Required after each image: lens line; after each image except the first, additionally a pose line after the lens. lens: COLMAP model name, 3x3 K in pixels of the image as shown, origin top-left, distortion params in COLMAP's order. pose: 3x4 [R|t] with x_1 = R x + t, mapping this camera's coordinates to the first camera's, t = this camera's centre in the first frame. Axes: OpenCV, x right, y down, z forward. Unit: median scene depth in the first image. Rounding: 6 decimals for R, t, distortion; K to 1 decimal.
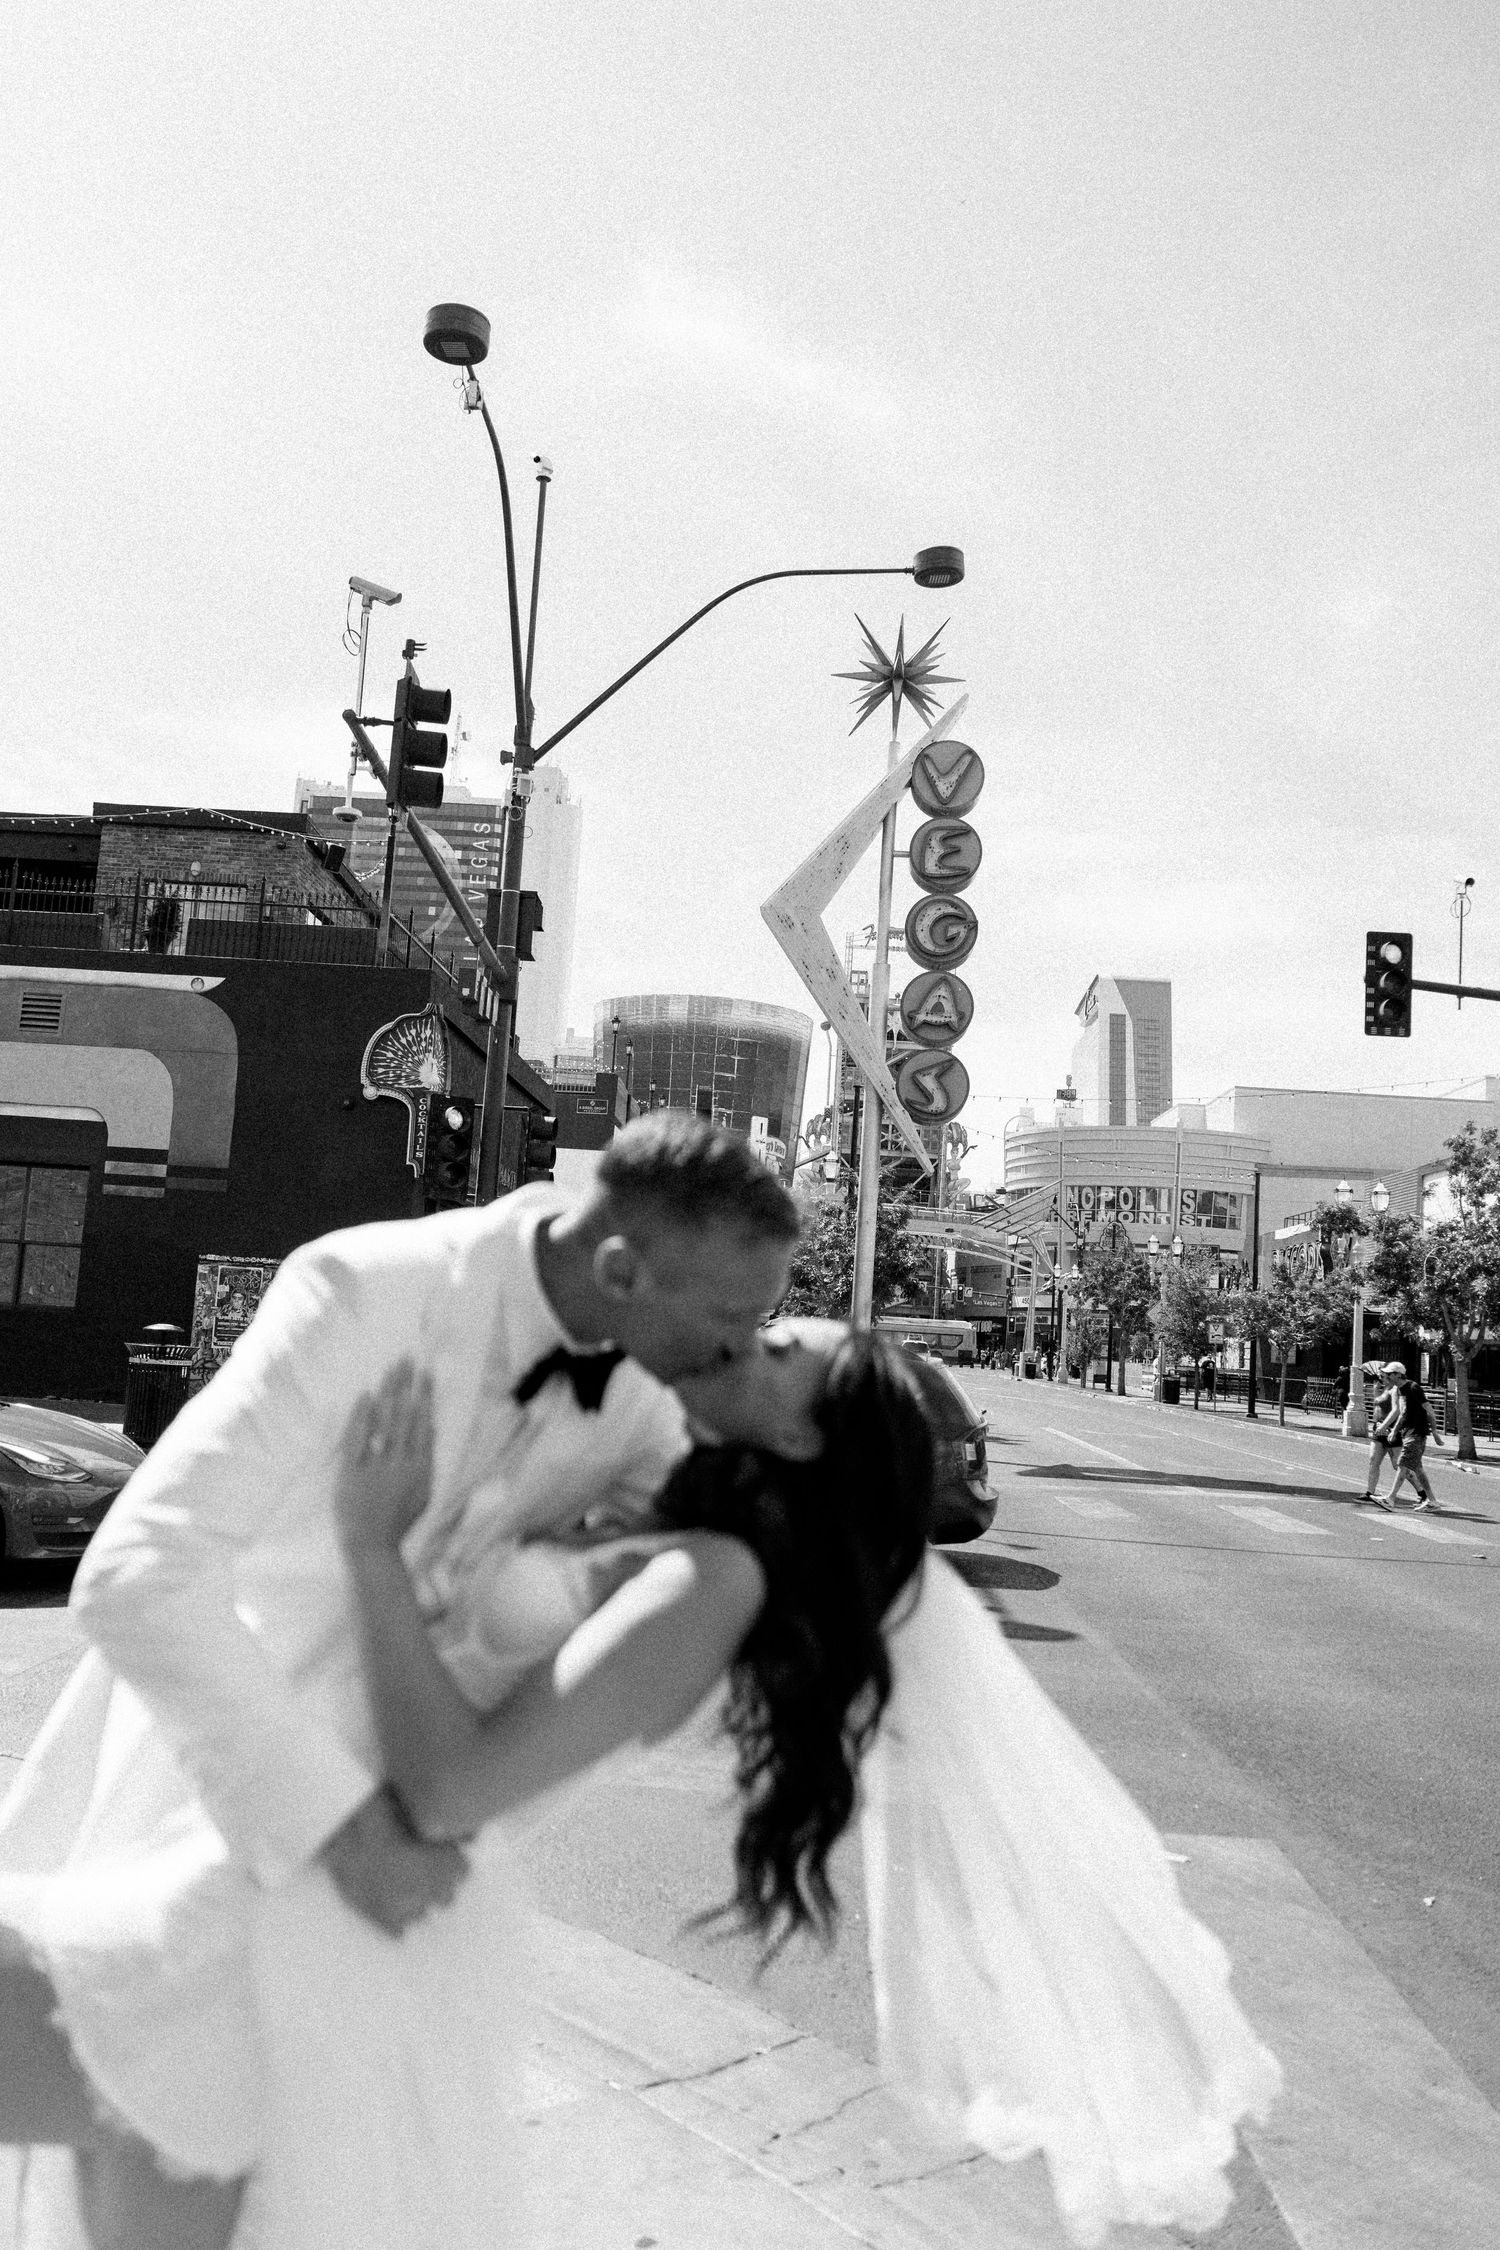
lens RADIAL K [[1803.3, 0, 750.8], [0, 1803.3, 1137.2], [0, 0, 1]] dist [-0.005281, -0.001485]
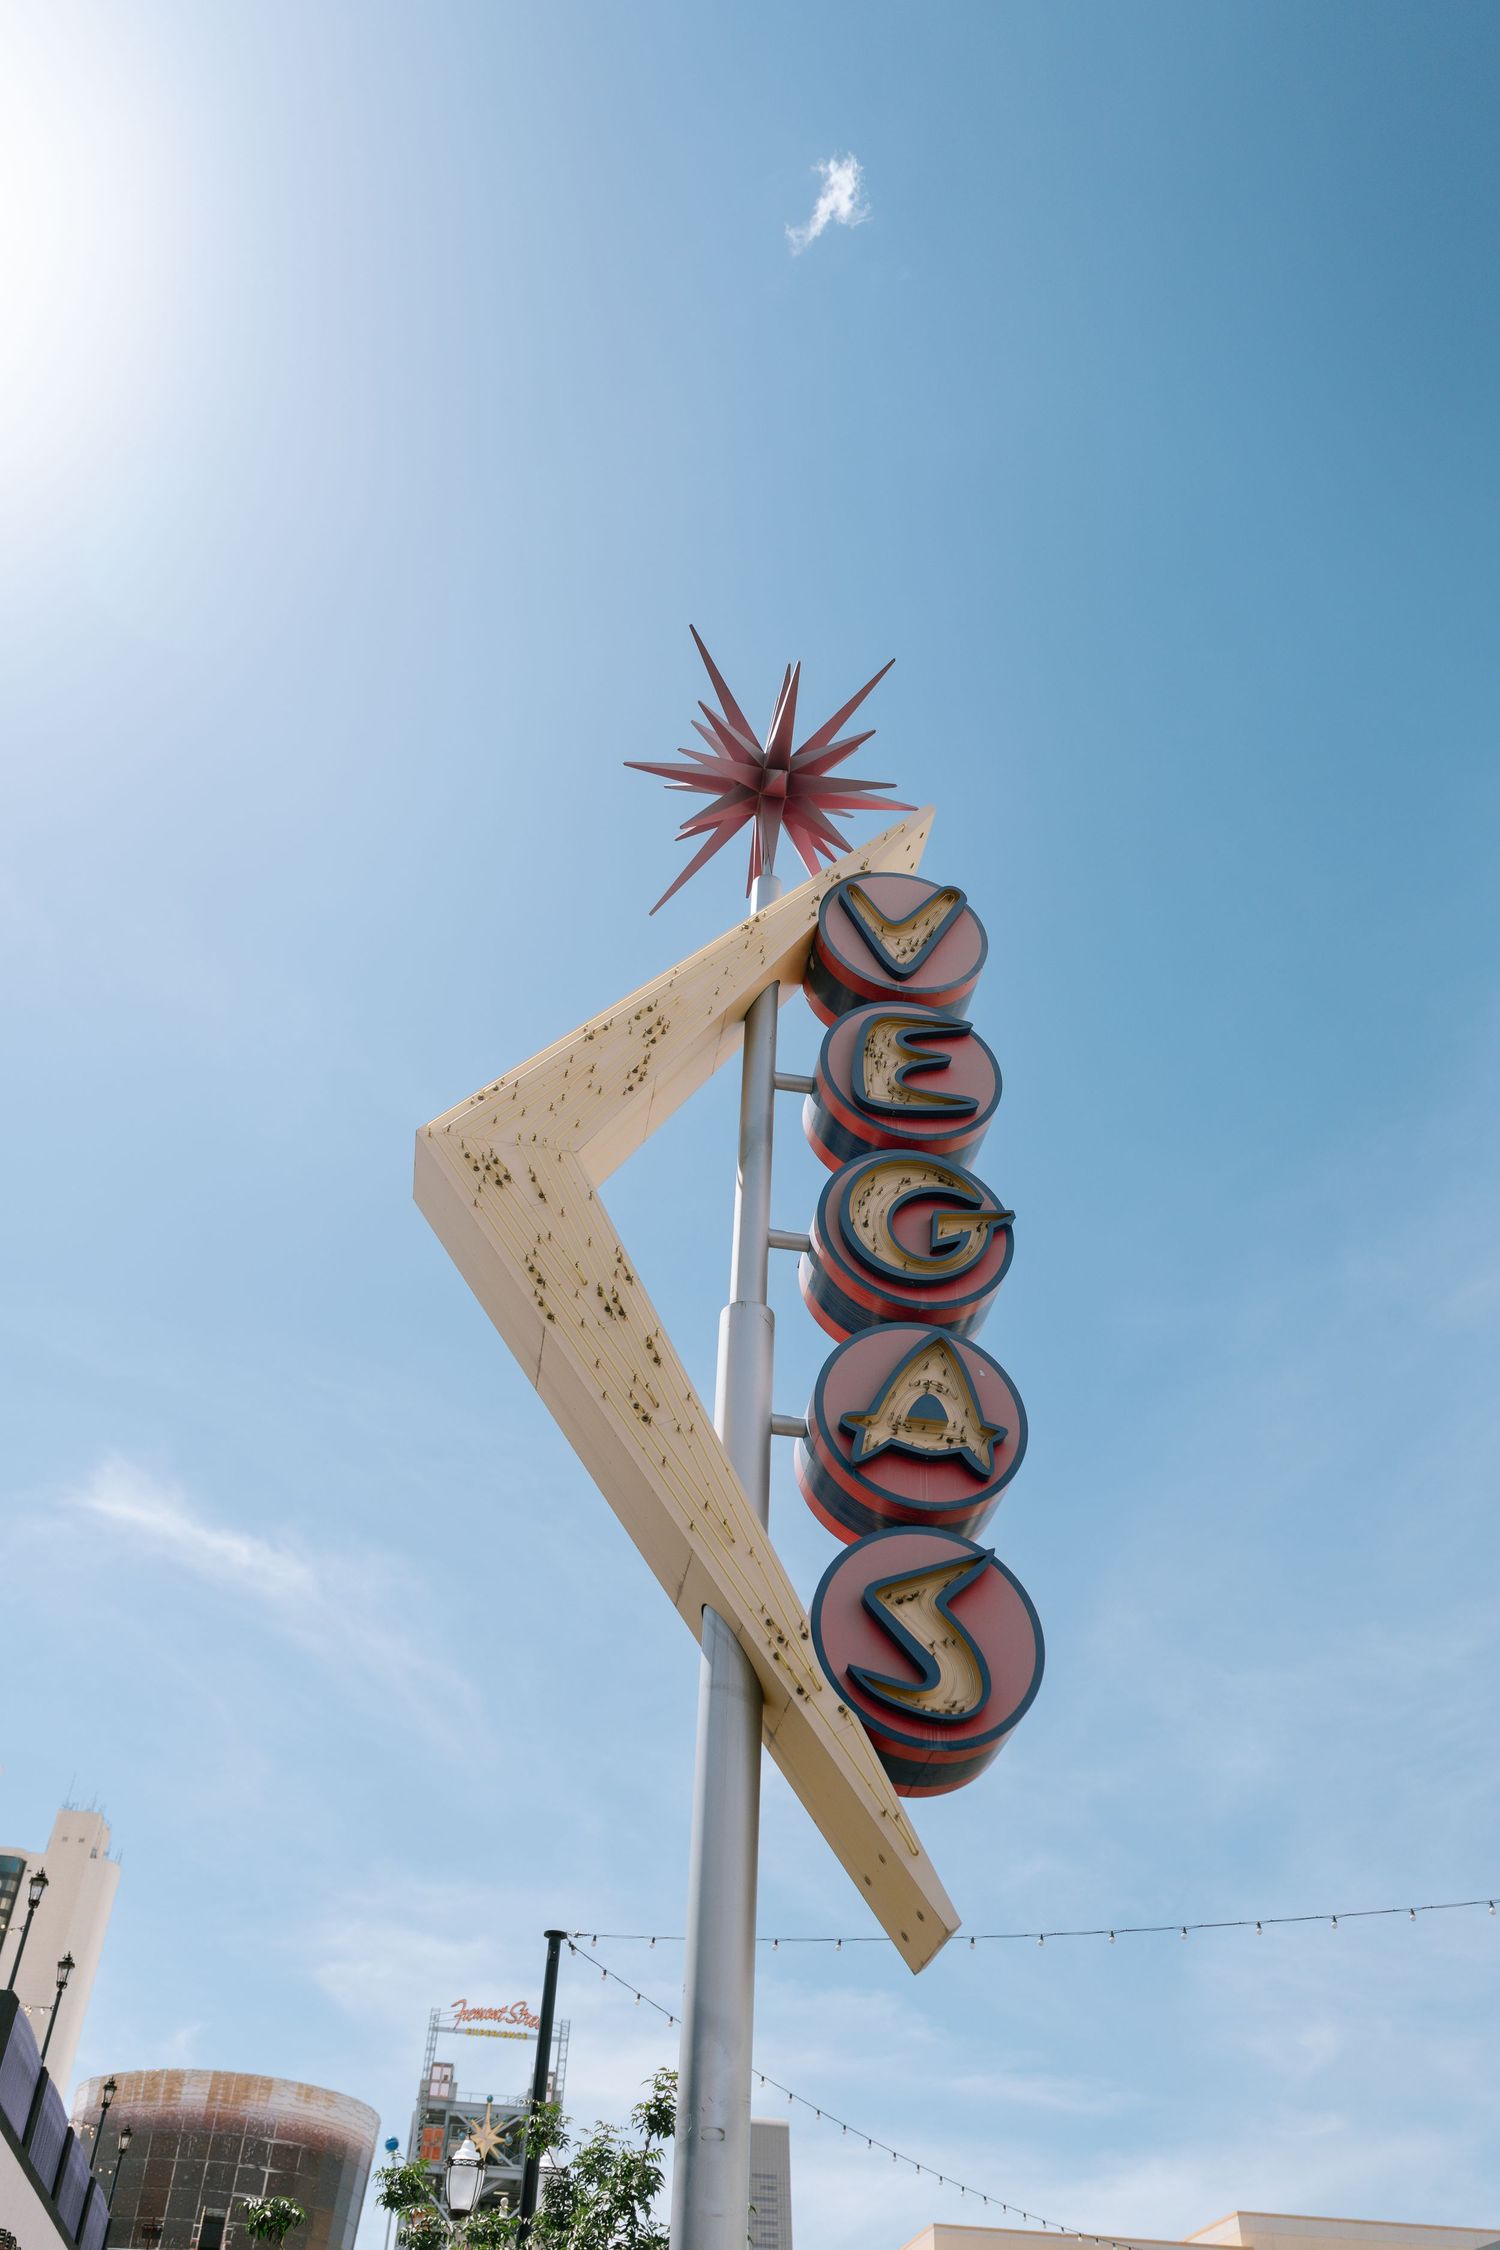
lens RADIAL K [[1803.3, 0, 750.8], [0, 1803.3, 1137.2], [0, 0, 1]] dist [-0.005281, -0.001485]
pose [[0.976255, 0.116417, 0.182682, 0.004704], [0.005564, 0.829562, -0.558386, 0.071921], [-0.216552, 0.546144, 0.809217, 0.700027]]
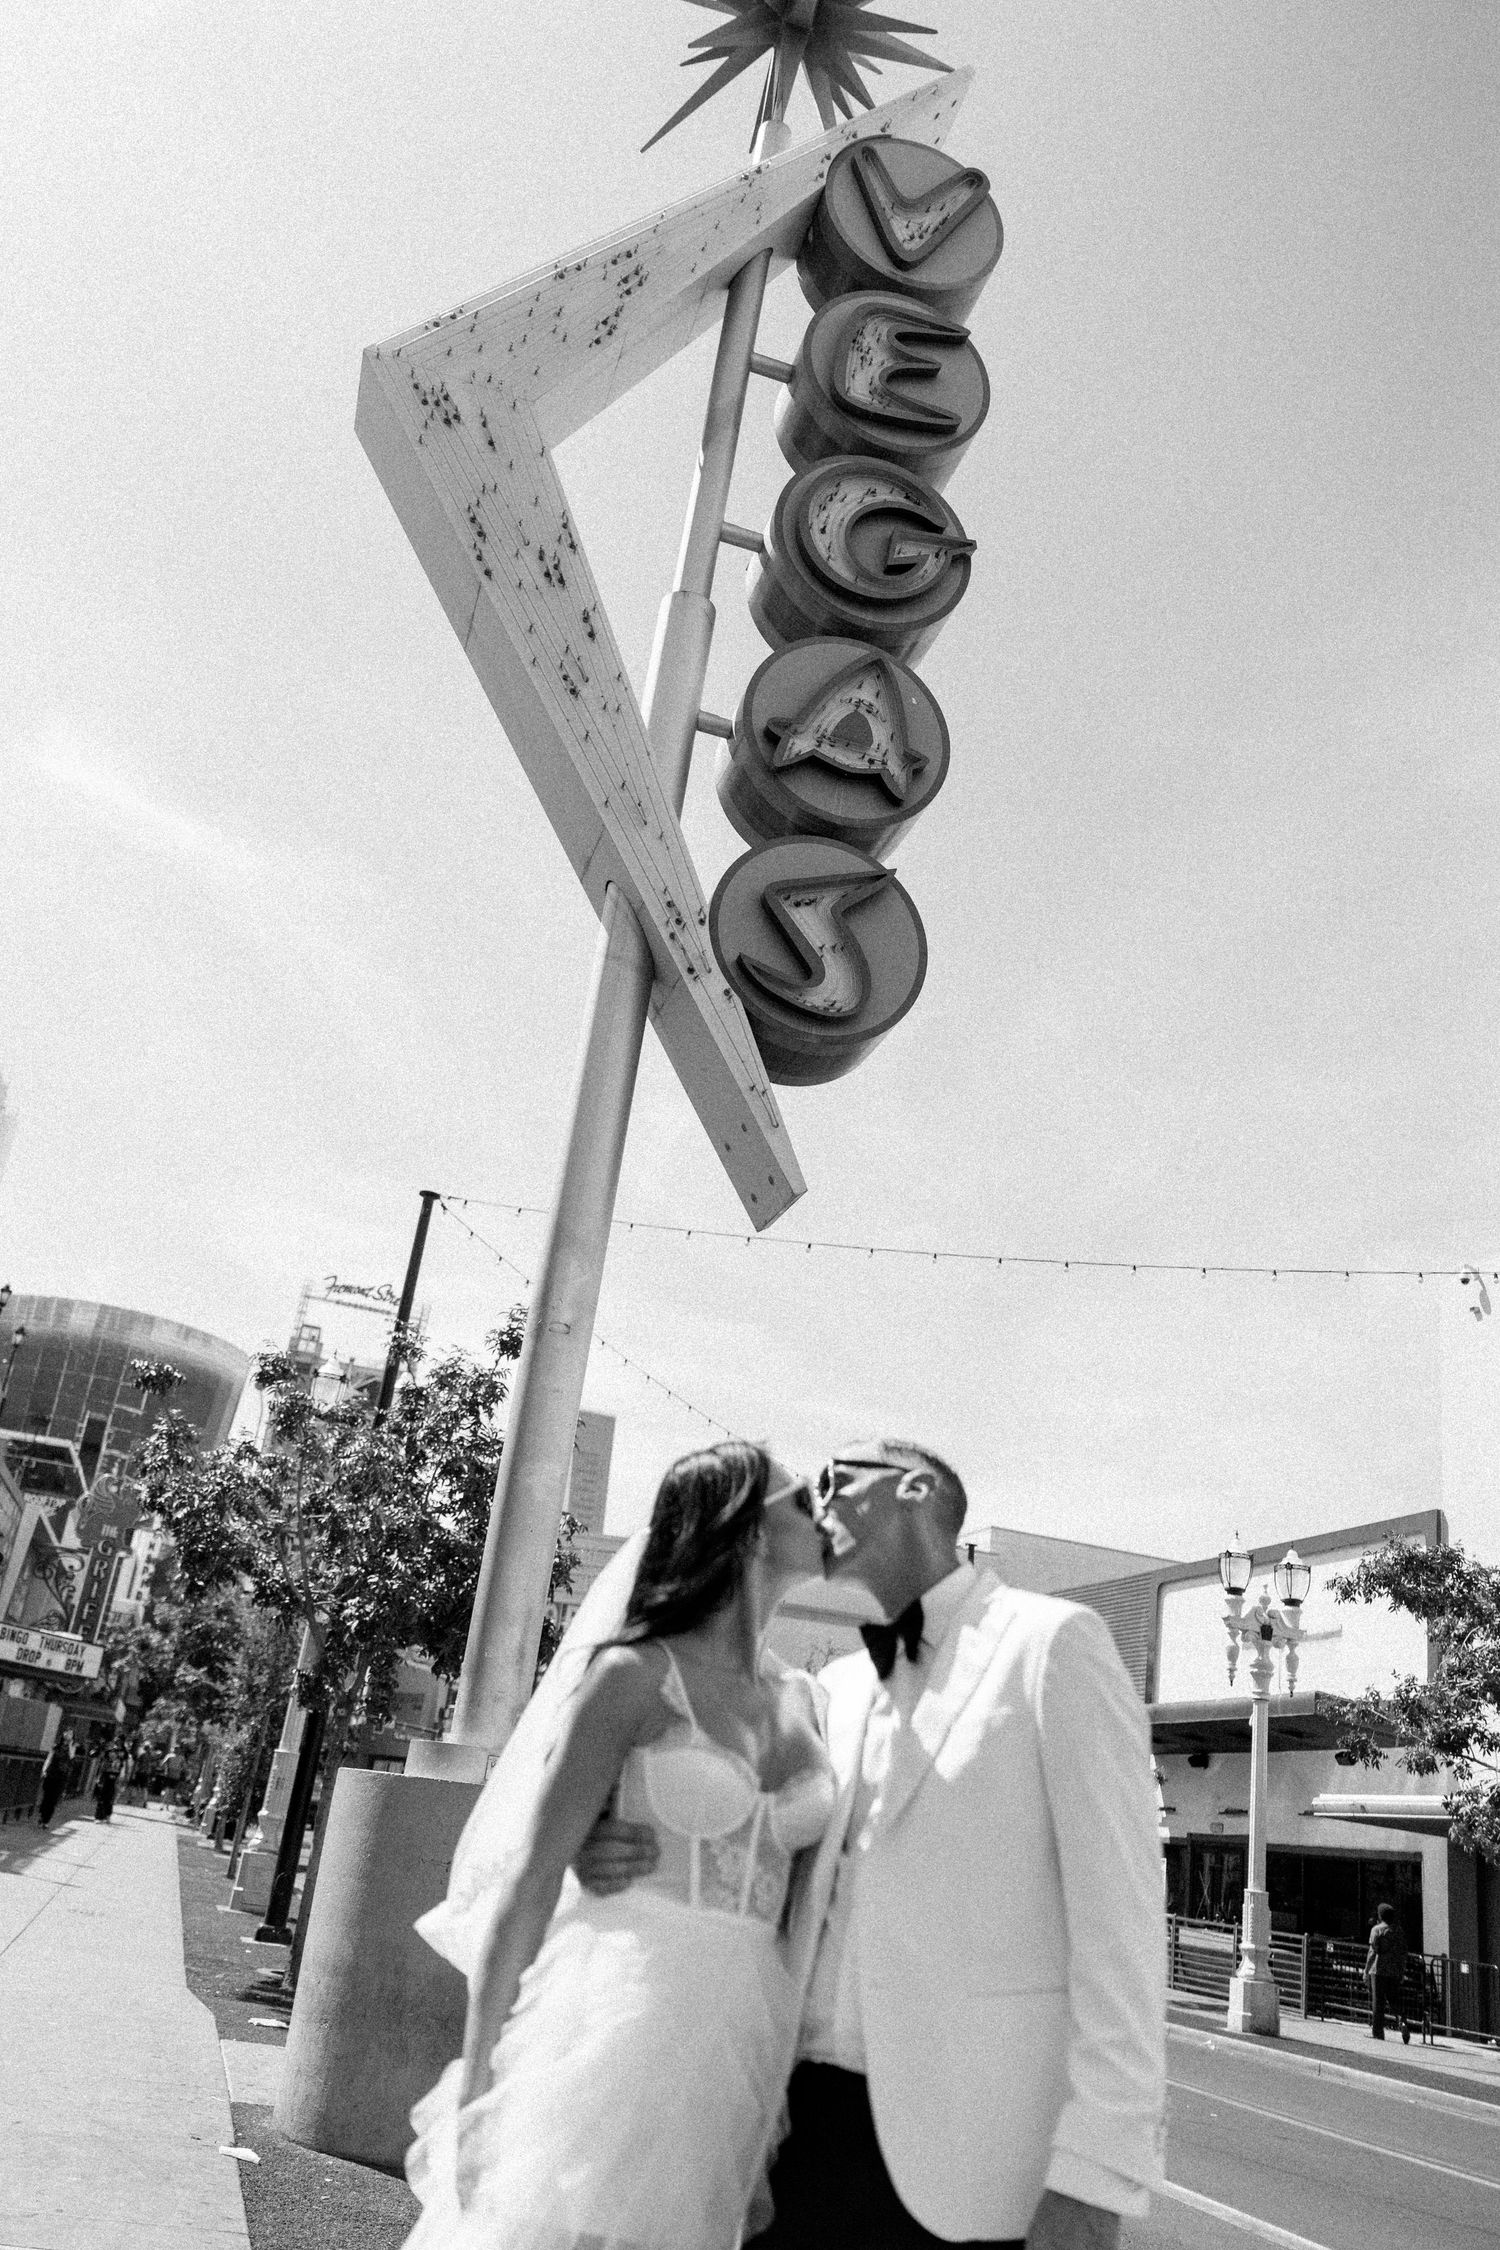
lens RADIAL K [[1799.9, 0, 746.5], [0, 1799.9, 1135.0], [0, 0, 1]] dist [-0.003260, -0.001877]
pose [[0.944023, 0.177796, 0.277864, 0.005407], [-0.107329, 0.962036, -0.250931, 0.085808], [-0.311930, 0.207062, 0.927268, 0.703462]]
